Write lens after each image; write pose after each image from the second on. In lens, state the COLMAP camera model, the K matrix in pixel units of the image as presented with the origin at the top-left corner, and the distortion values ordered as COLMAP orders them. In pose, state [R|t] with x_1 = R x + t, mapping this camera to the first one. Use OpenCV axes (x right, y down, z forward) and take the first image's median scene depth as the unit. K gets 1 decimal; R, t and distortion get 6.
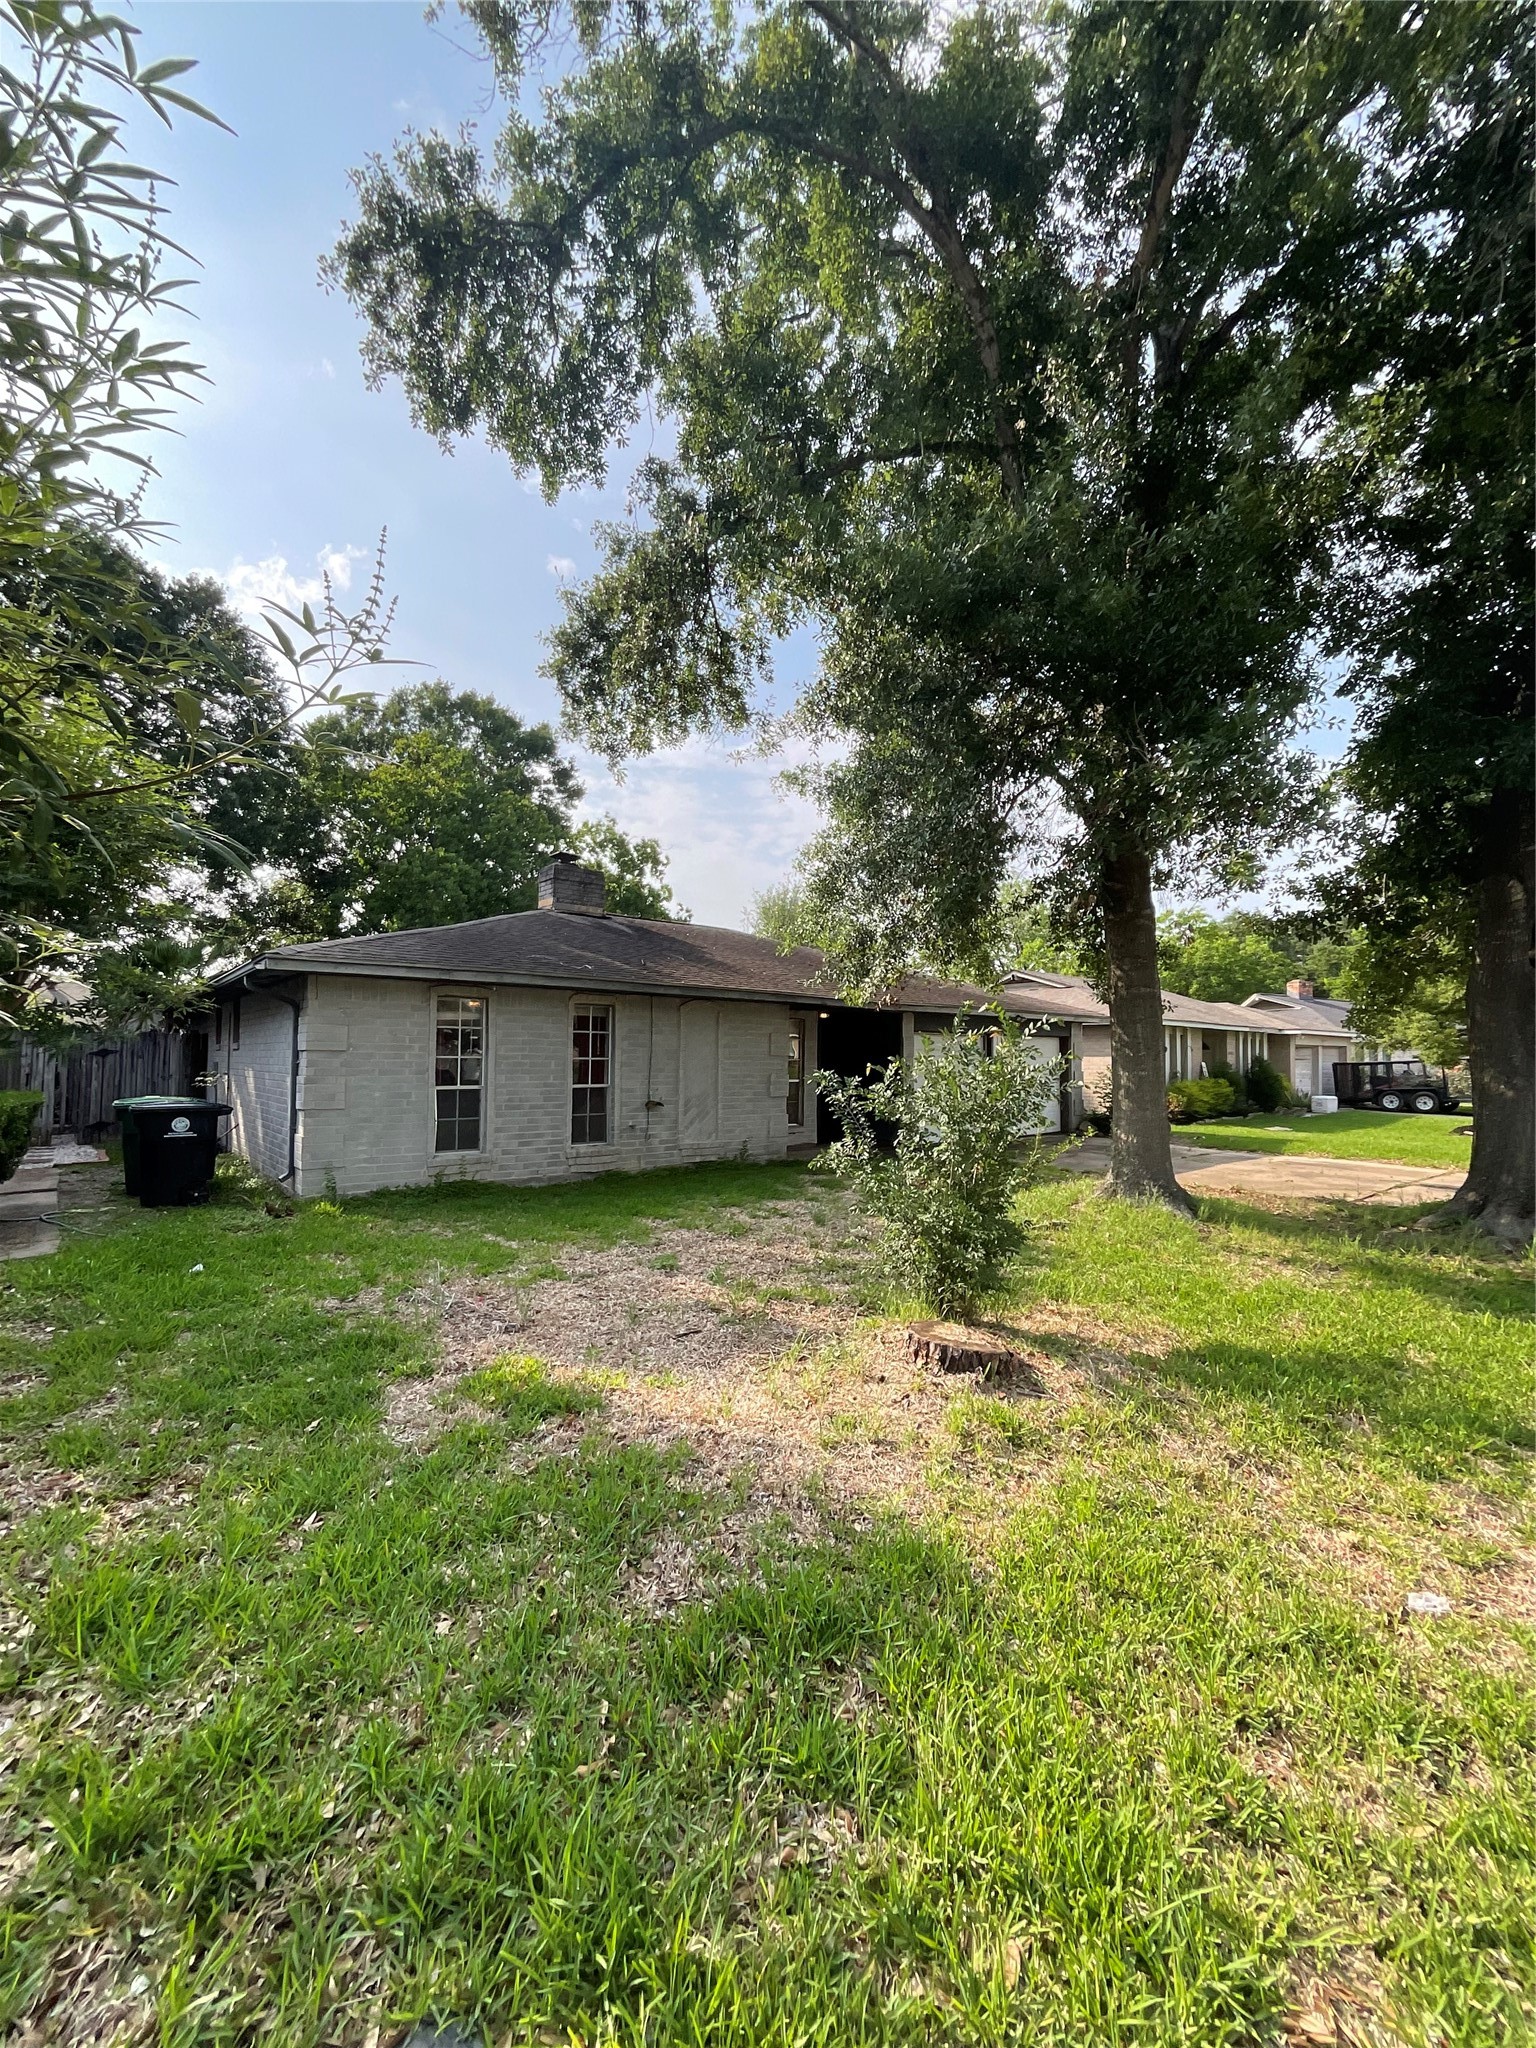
lens RADIAL K [[832.5, 0, 765.0], [0, 832.5, 1031.0], [0, 0, 1]] dist [-0.006389, 0.005636]
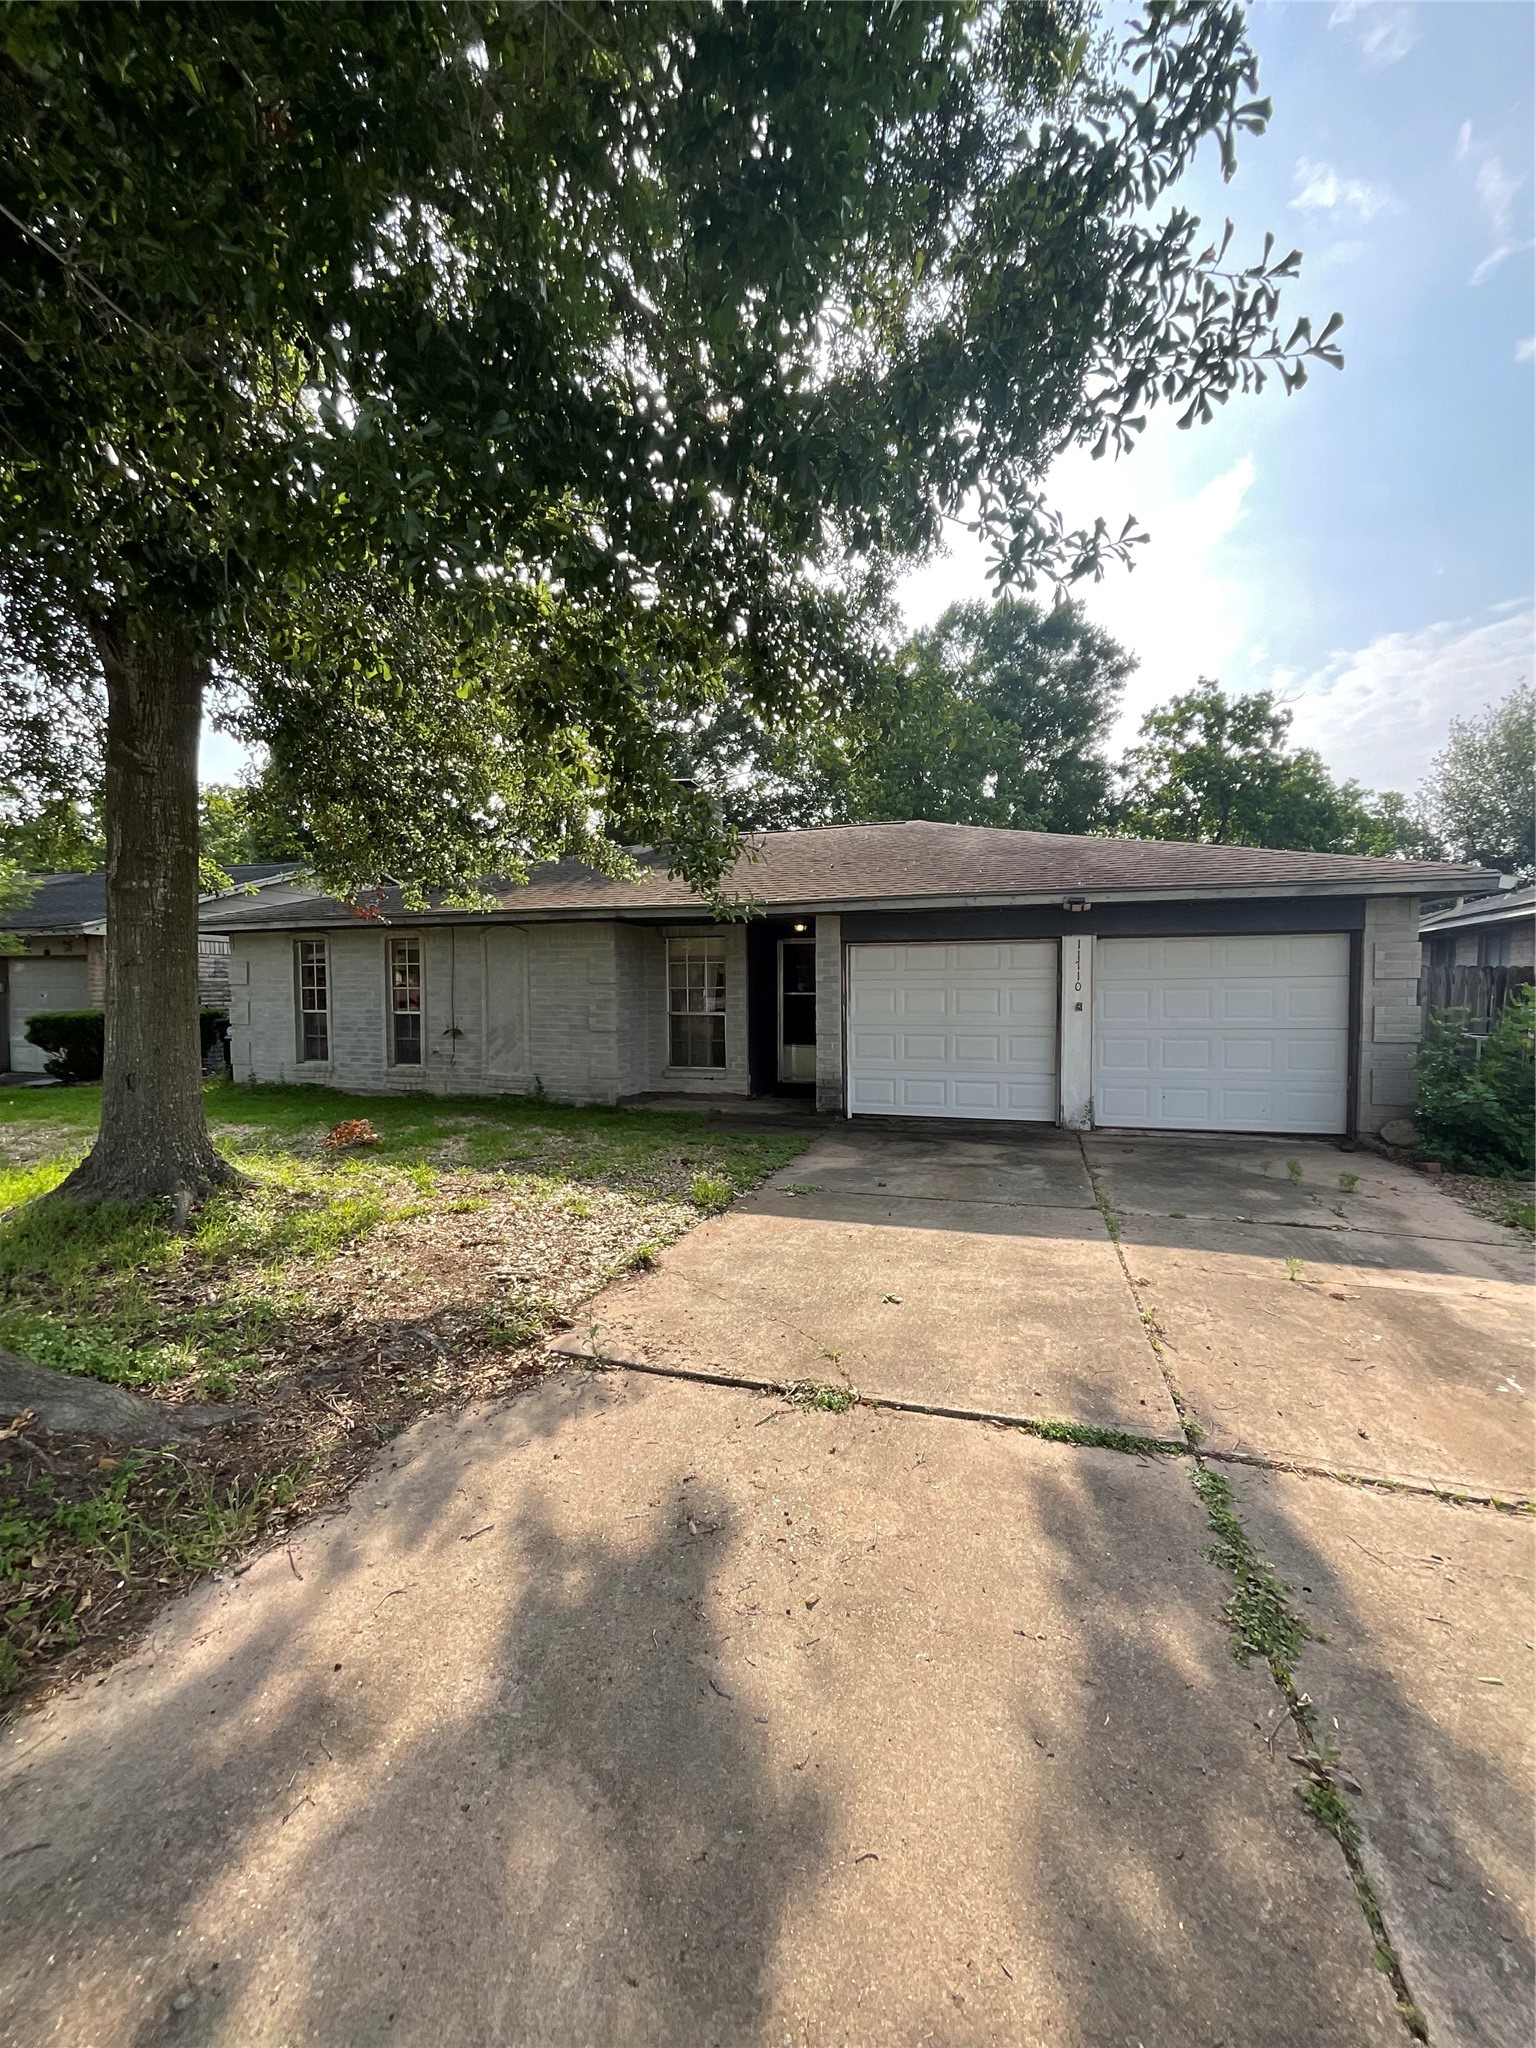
lens RADIAL K [[832.5, 0, 765.0], [0, 832.5, 1031.0], [0, 0, 1]] dist [-0.006389, 0.005636]
pose [[0.535129, 0.033585, -0.844103, 0.932096], [0.032882, 0.997624, 0.060540, 0.037424], [0.844130, -0.060153, 0.532753, 0.778656]]
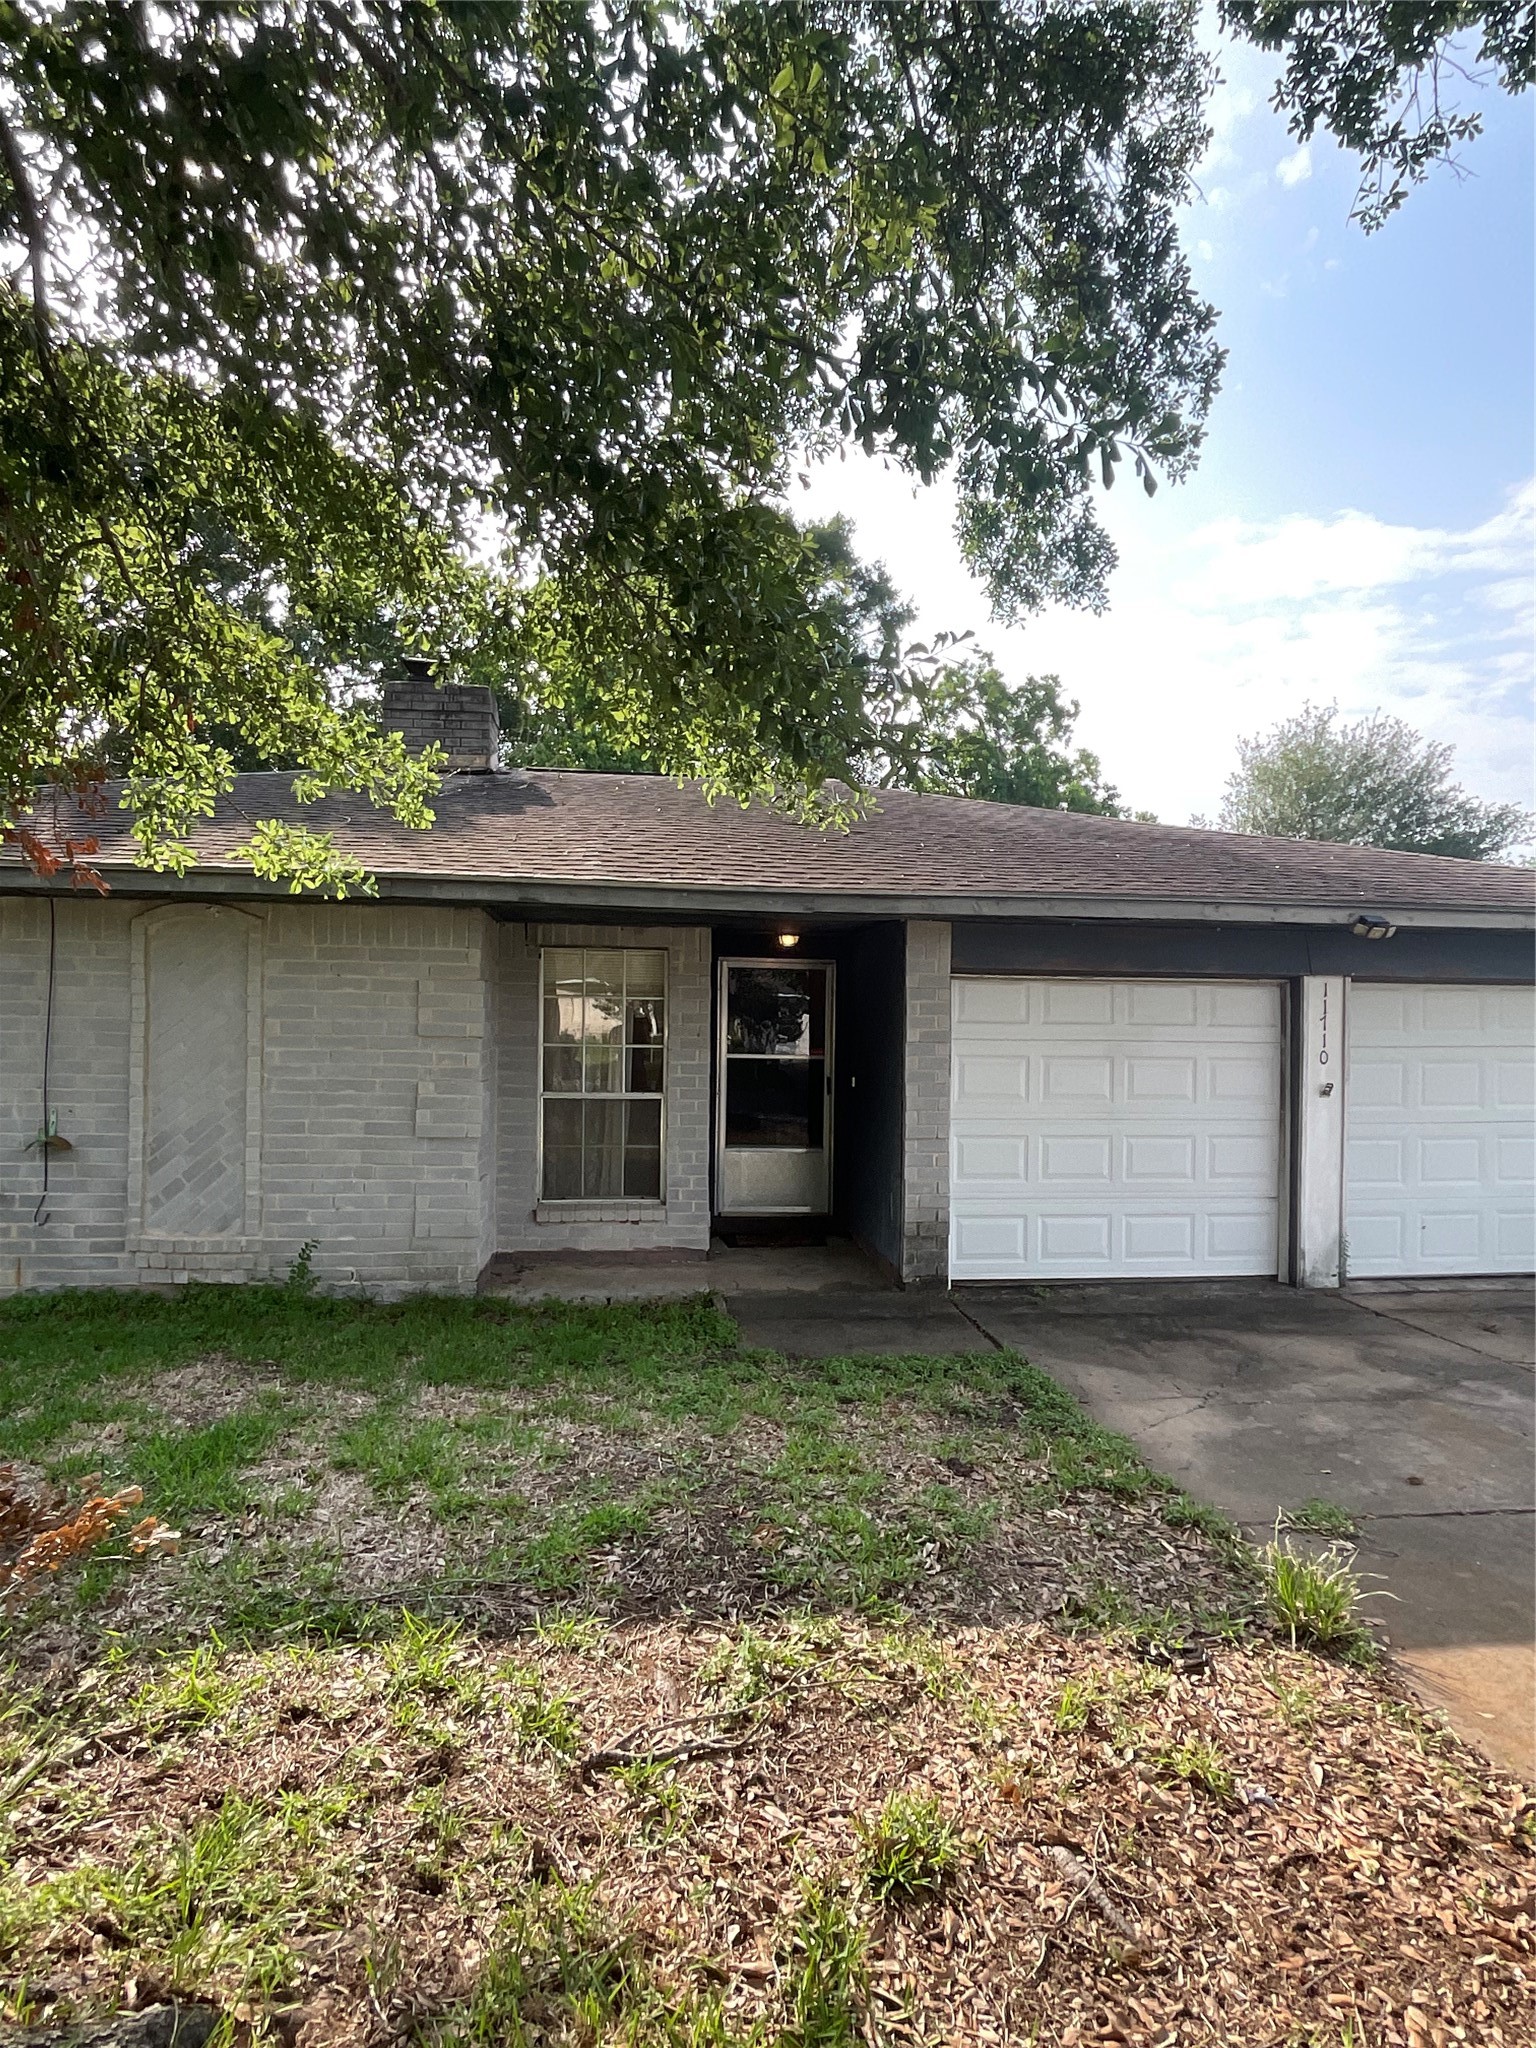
lens RADIAL K [[1140.7, 0, 768.0], [0, 1140.7, 1024.0], [0, 0, 1]] dist [-0.002018, -0.000418]
pose [[0.839831, 0.001313, -0.542847, 0.505444], [0.009376, 0.999813, 0.016924, 0.018296], [0.542768, -0.019303, 0.839661, 0.703834]]
